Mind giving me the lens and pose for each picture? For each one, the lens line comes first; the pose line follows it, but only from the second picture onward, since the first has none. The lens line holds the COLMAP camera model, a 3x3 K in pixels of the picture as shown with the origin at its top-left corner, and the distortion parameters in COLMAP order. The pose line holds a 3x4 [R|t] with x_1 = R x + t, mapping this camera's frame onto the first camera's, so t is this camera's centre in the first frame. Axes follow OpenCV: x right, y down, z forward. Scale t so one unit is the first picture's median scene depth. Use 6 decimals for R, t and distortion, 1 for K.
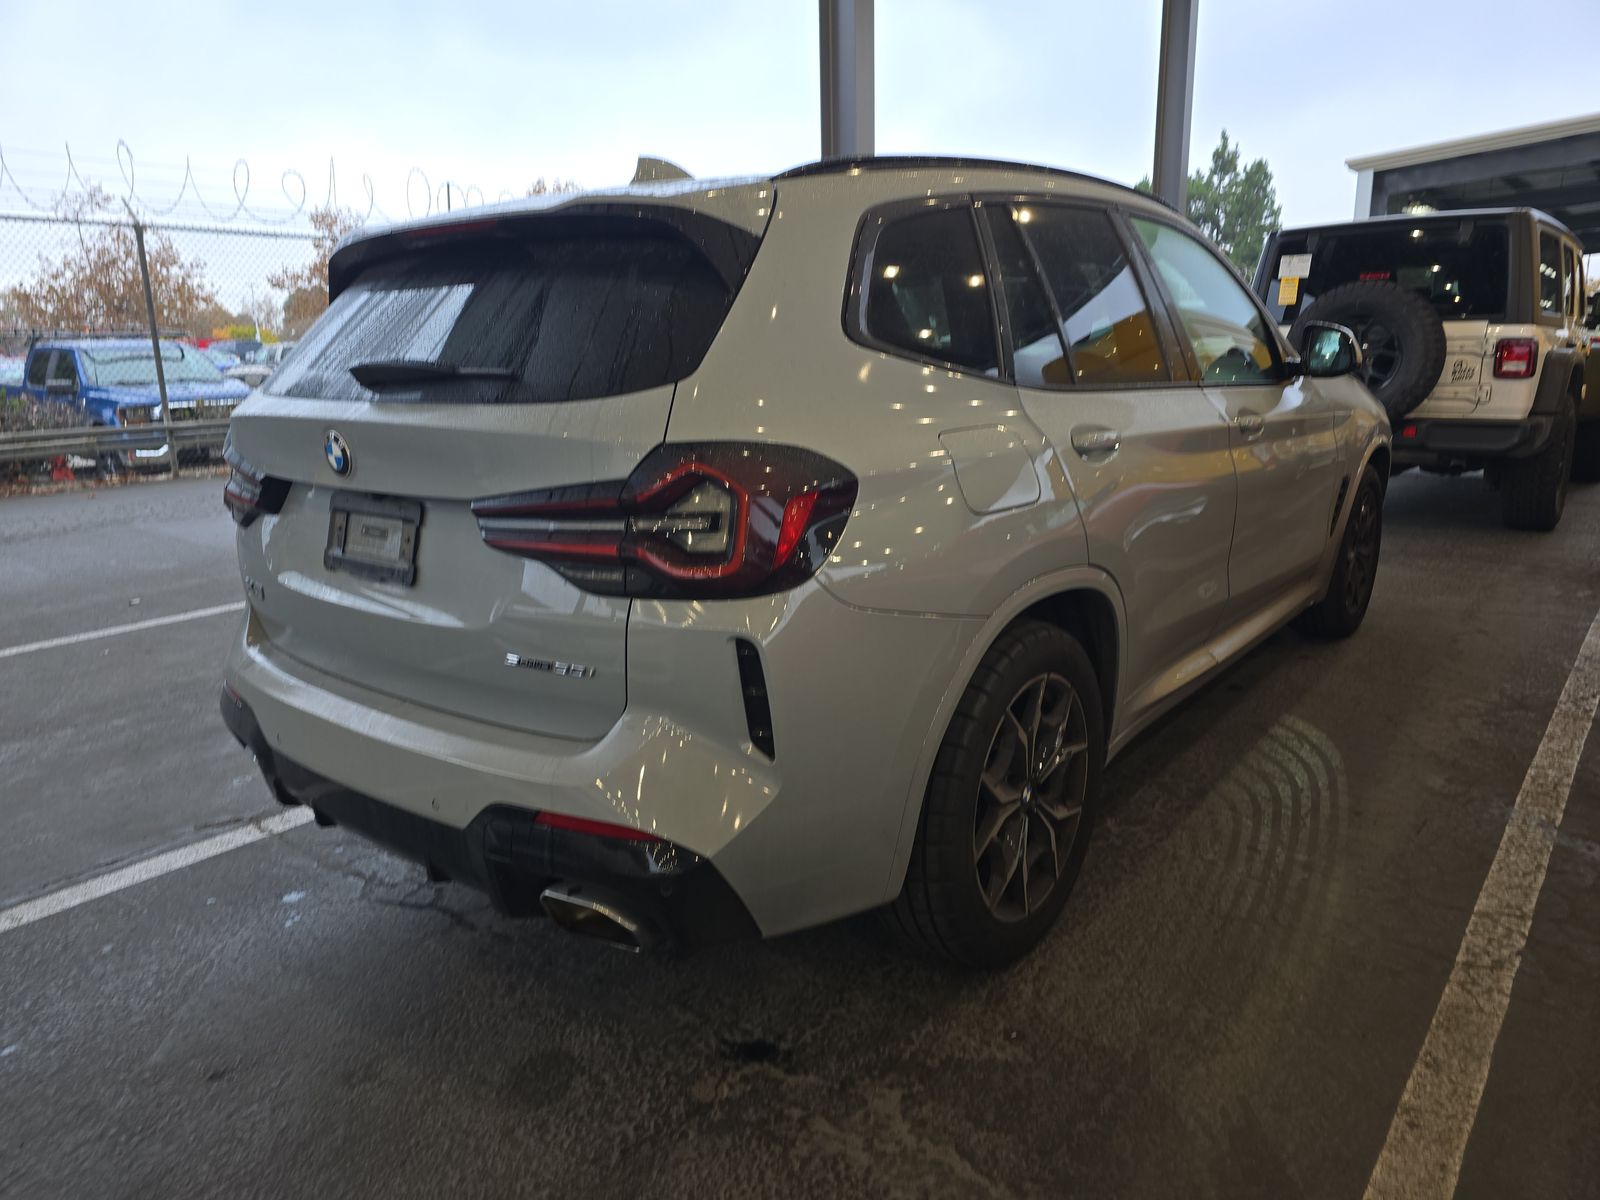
lens RADIAL K [[1081.1, 0, 800.0], [0, 1081.1, 600.0], [0, 0, 1]] dist [0.042185, -0.040907]
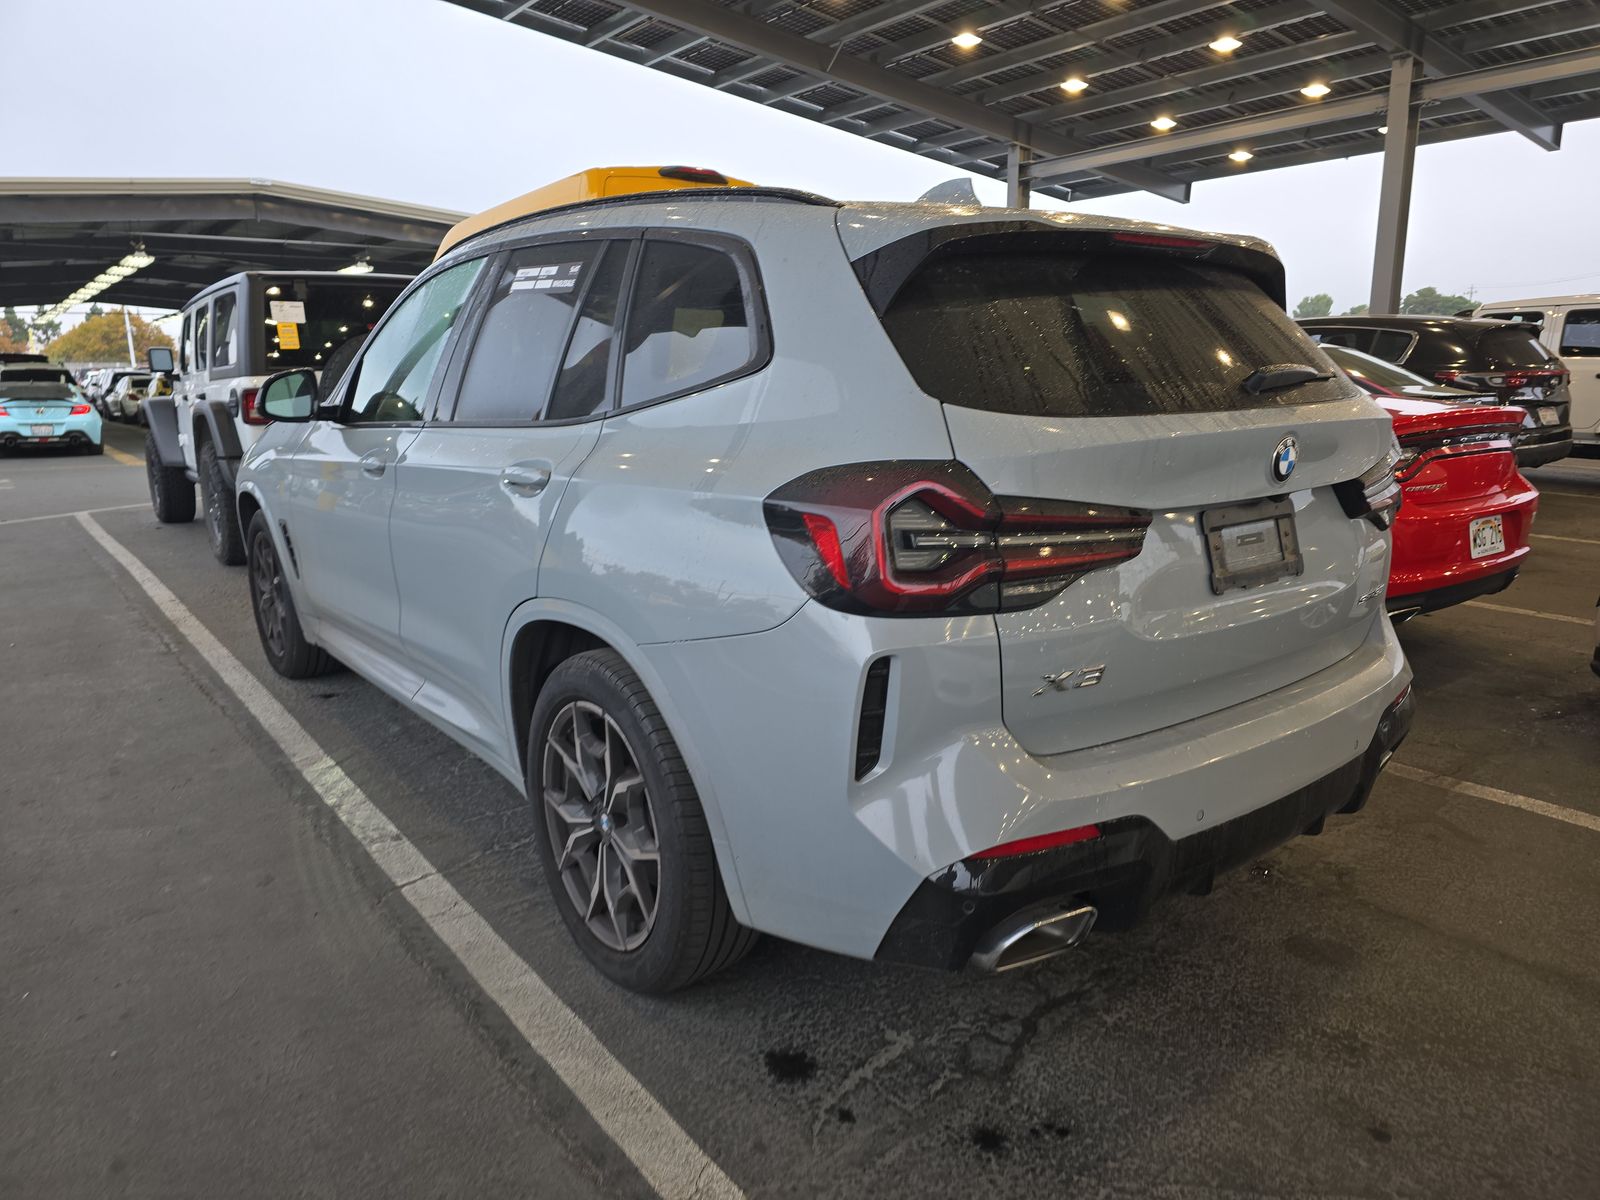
lens RADIAL K [[1081.1, 0, 800.0], [0, 1081.1, 600.0], [0, 0, 1]] dist [0.042185, -0.040907]
pose [[0.232742, -0.190538, 0.953691, -1.398272], [0.238799, 0.961796, 0.133880, -0.232444], [-0.942765, 0.196581, 0.269350, 1.092396]]
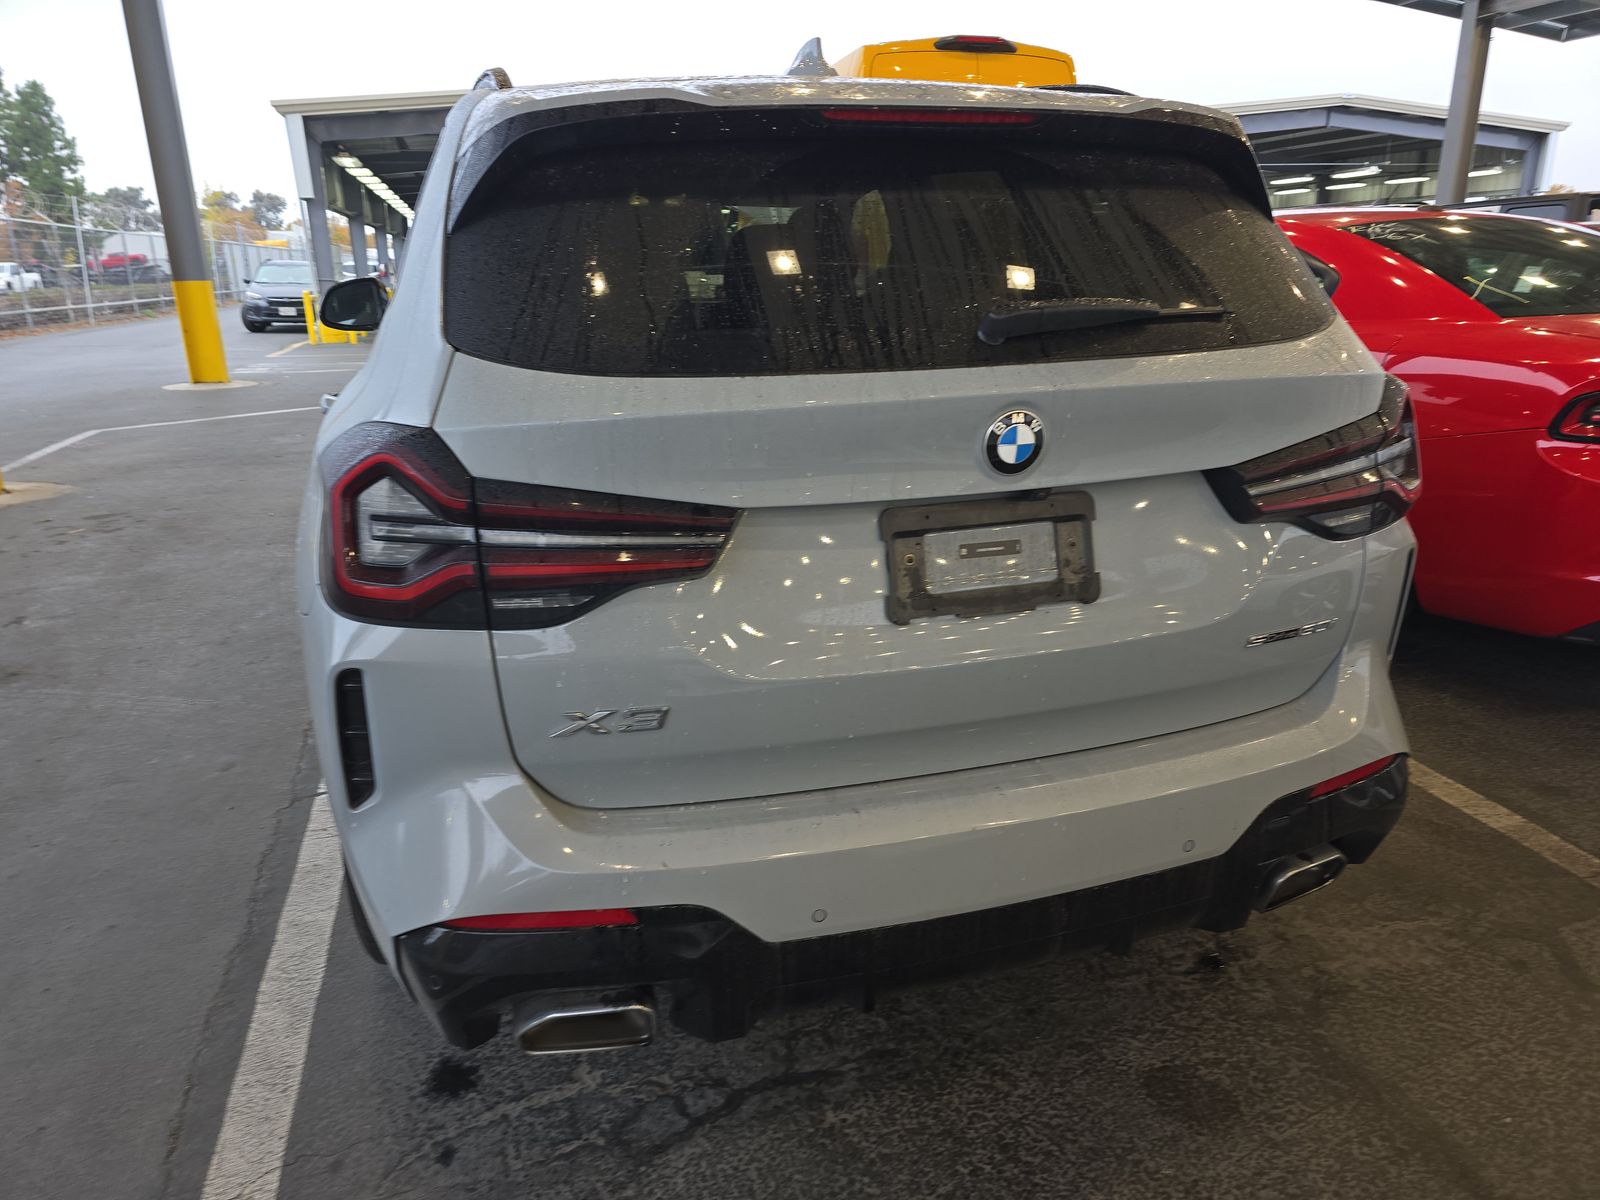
lens RADIAL K [[1089.0, 0, 761.3], [0, 1089.0, 596.4], [0, 0, 1]] dist [0.018314, -0.004242]
pose [[0.568260, -0.233079, 0.789148, -1.009237], [0.200202, 0.969388, 0.142150, -0.157919], [-0.798123, 0.077211, 0.597527, 0.670925]]
